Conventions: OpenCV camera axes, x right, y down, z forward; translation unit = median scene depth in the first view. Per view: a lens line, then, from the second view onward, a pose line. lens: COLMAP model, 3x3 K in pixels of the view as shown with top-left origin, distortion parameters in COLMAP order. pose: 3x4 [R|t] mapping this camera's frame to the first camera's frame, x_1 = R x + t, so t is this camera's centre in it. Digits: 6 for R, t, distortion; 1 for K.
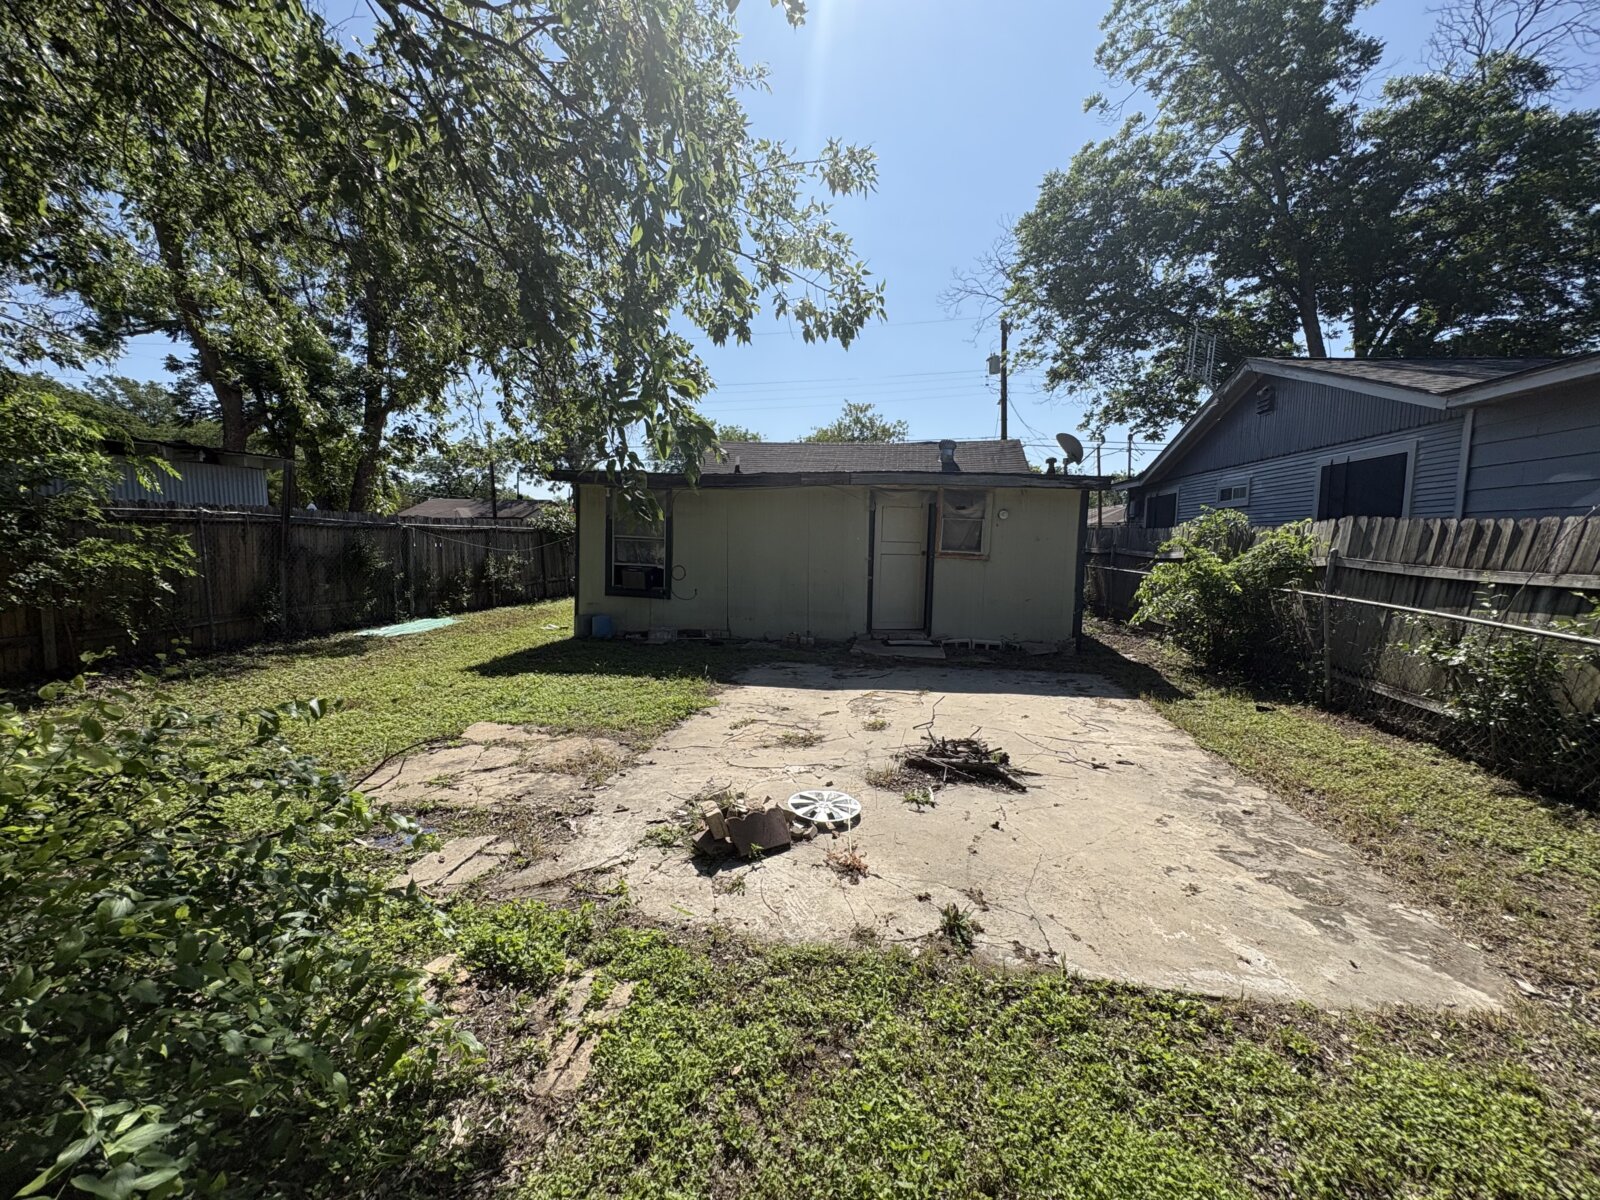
lens RADIAL K [[641.6, 0, 801.2], [0, 641.6, 595.4], [0, 0, 1]] dist [-0.000207, 0.000209]
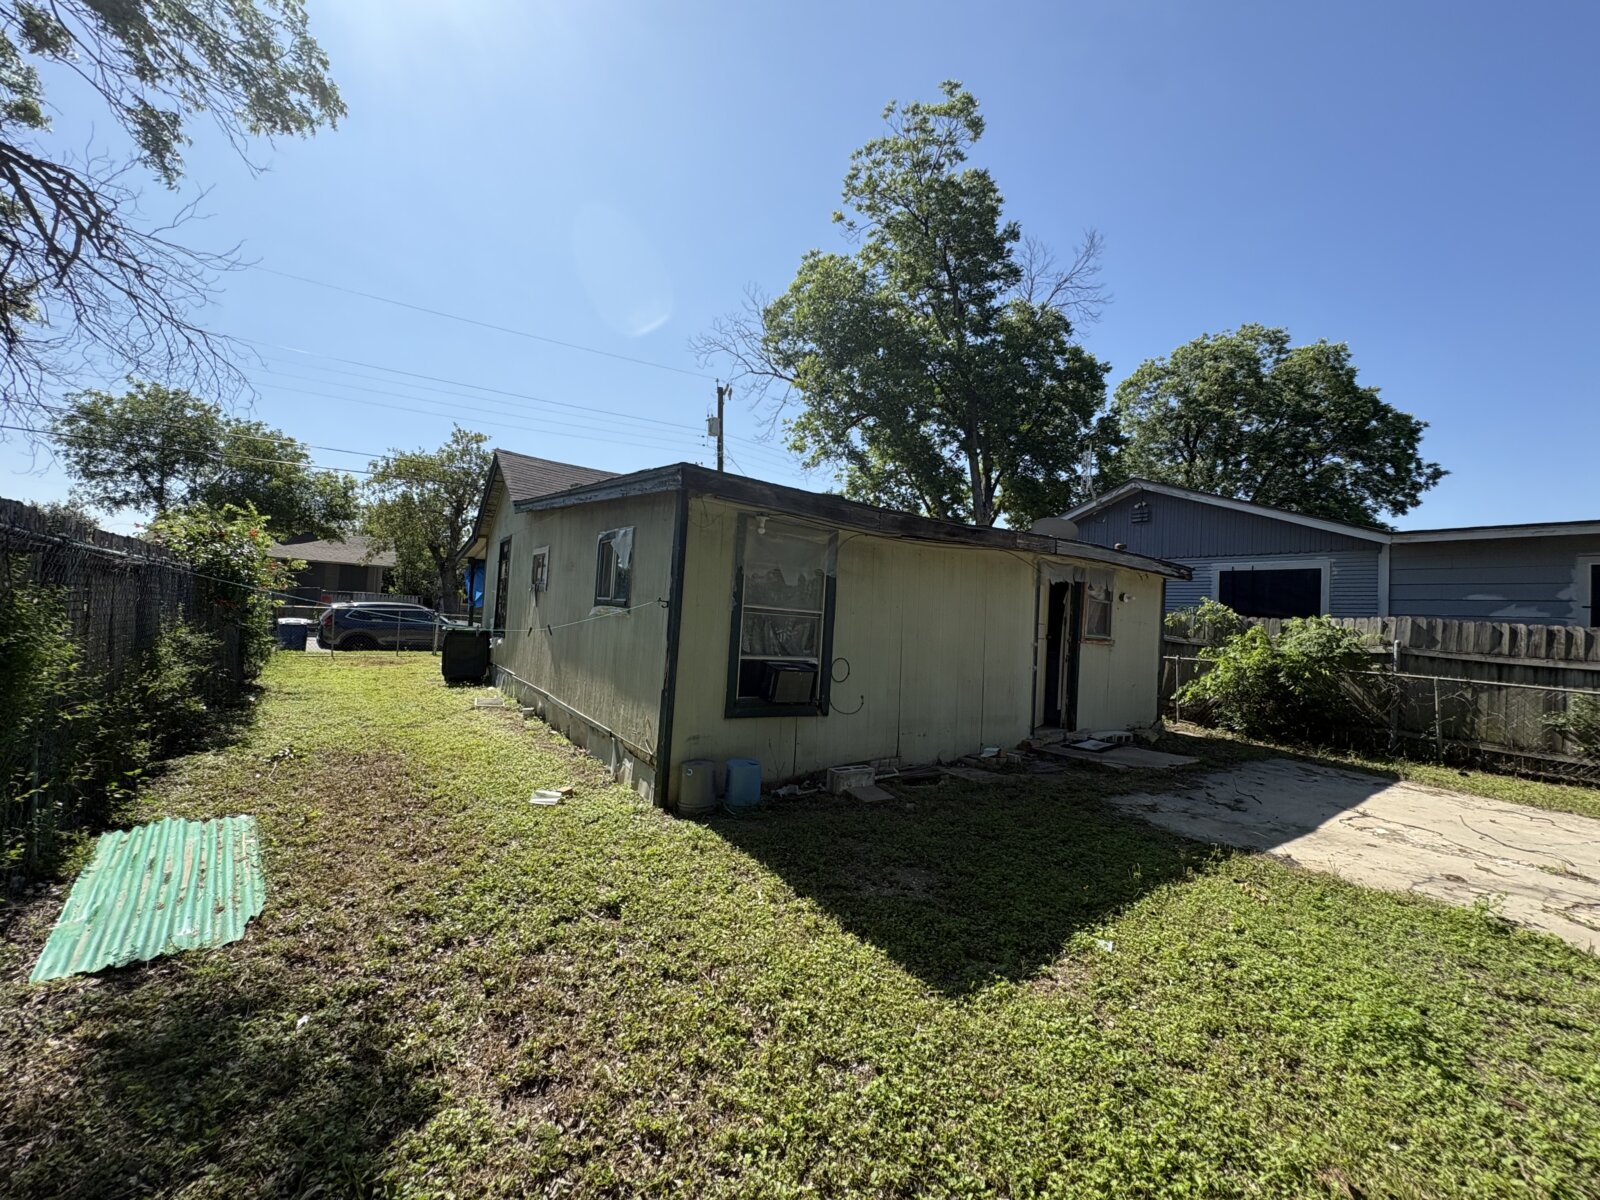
lens RADIAL K [[641.6, 0, 800.0], [0, 641.6, 594.5], [0, 0, 1]] dist [-0.000207, 0.000209]
pose [[0.726227, 0.038594, 0.686370, -0.642930], [0.025395, 0.996235, -0.082887, -0.058349], [-0.686985, 0.077626, 0.722513, 0.577072]]
